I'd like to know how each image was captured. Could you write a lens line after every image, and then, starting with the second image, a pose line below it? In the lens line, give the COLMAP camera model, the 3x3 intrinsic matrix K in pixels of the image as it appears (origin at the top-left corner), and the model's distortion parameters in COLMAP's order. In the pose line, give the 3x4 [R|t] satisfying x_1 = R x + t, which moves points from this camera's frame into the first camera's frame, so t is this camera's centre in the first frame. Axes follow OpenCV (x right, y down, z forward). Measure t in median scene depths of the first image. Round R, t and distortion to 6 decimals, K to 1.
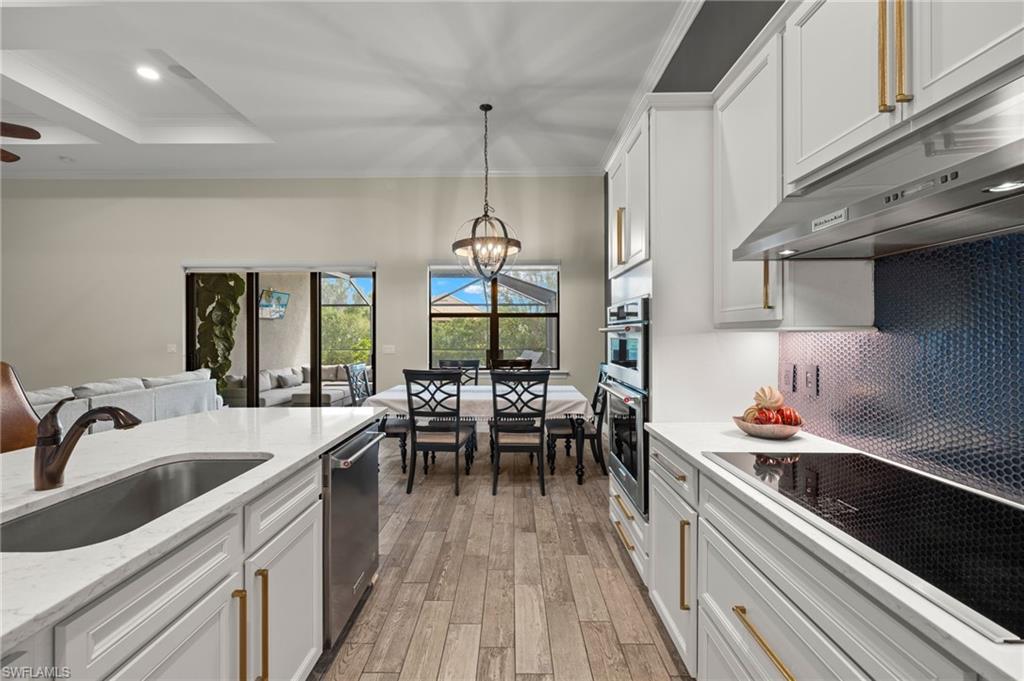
lens RADIAL K [[432.1, 0, 513.9], [0, 432.1, 338.2], [0, 0, 1]] dist [0.002044, -0.000062]
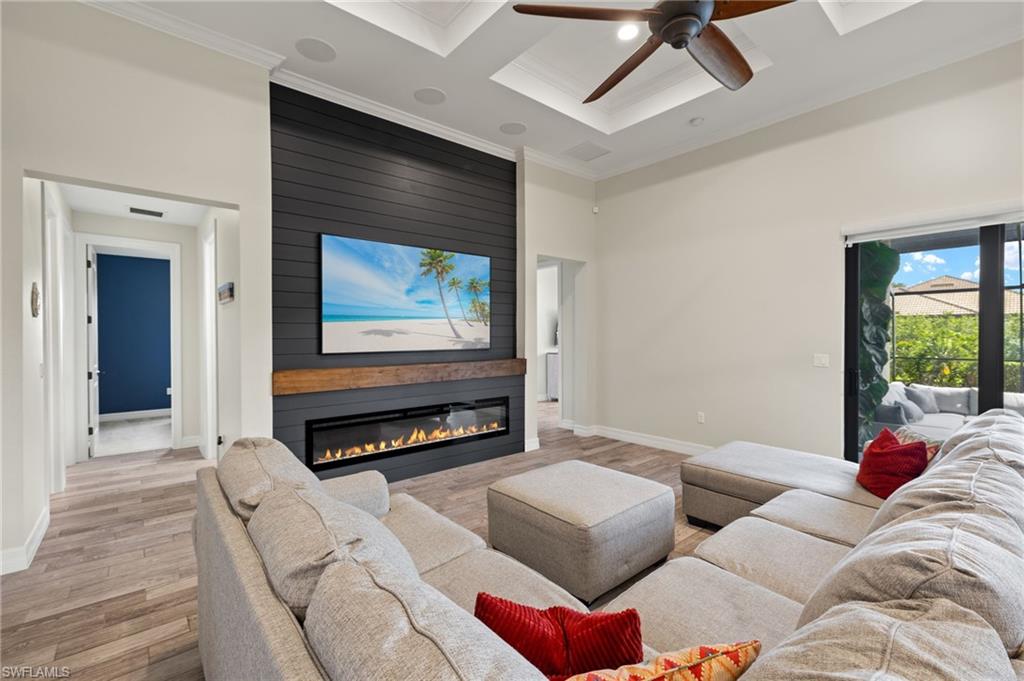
lens RADIAL K [[432.1, 0, 509.5], [0, 432.1, 338.3], [0, 0, 1]] dist [0.002044, -0.000062]
pose [[0.659321, 0.006119, -0.751837, -0.591931], [-0.004611, 0.999981, 0.004095, -0.011098], [0.751848, 0.000767, 0.659336, 0.190265]]
